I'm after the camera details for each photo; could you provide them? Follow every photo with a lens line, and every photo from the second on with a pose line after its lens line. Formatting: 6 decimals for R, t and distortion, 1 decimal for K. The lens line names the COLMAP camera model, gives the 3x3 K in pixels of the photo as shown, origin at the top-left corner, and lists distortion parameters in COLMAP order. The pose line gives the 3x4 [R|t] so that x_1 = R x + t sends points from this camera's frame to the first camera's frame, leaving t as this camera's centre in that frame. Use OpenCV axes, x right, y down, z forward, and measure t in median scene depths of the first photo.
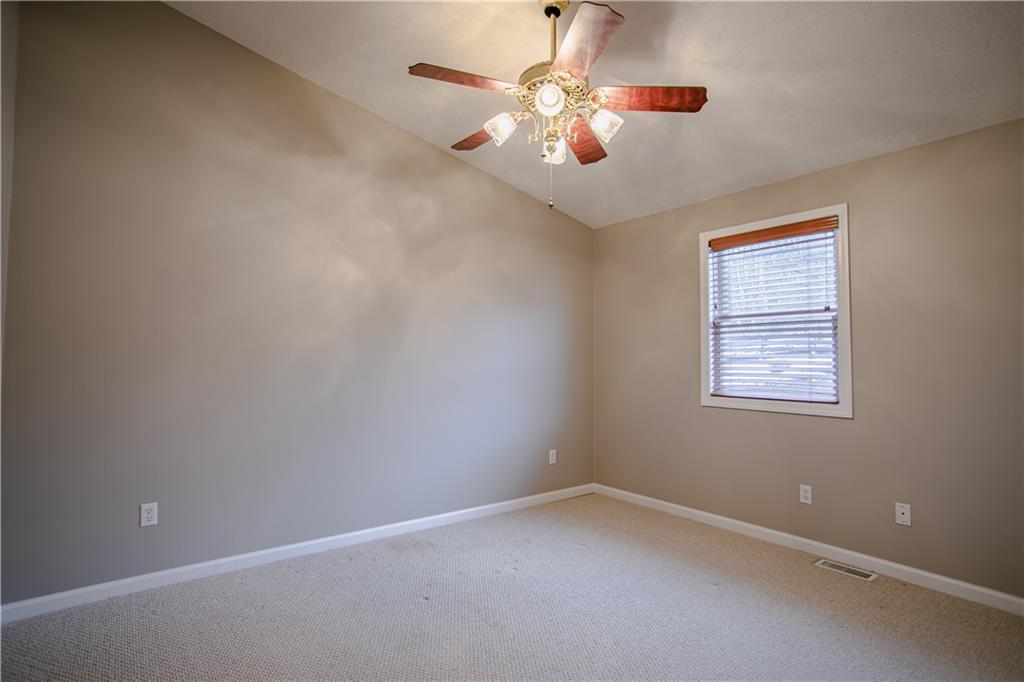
lens RADIAL K [[500.6, 0, 512.0], [0, 500.6, 341.0], [0, 0, 1]] dist [-0.068080, 0.038280]
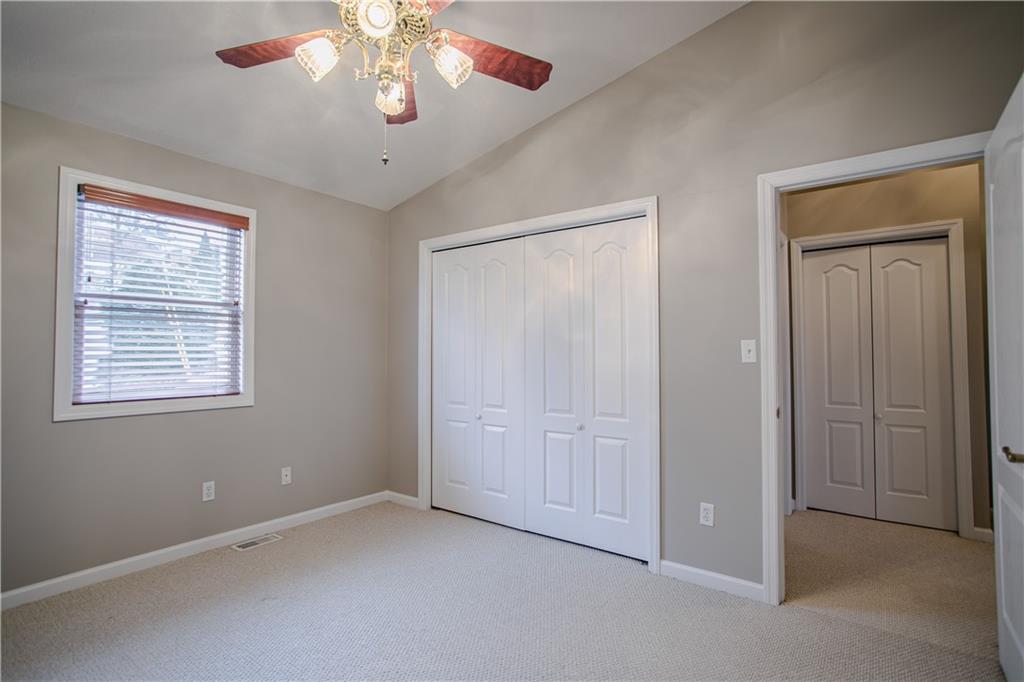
lens RADIAL K [[500.6, 0, 512.0], [0, 500.6, 341.0], [0, 0, 1]] dist [-0.068080, 0.038280]
pose [[-0.263877, 0.019376, 0.964362, -0.525212], [-0.031623, 0.999087, -0.028726, 0.025221], [-0.964038, -0.038076, -0.263024, 0.718300]]
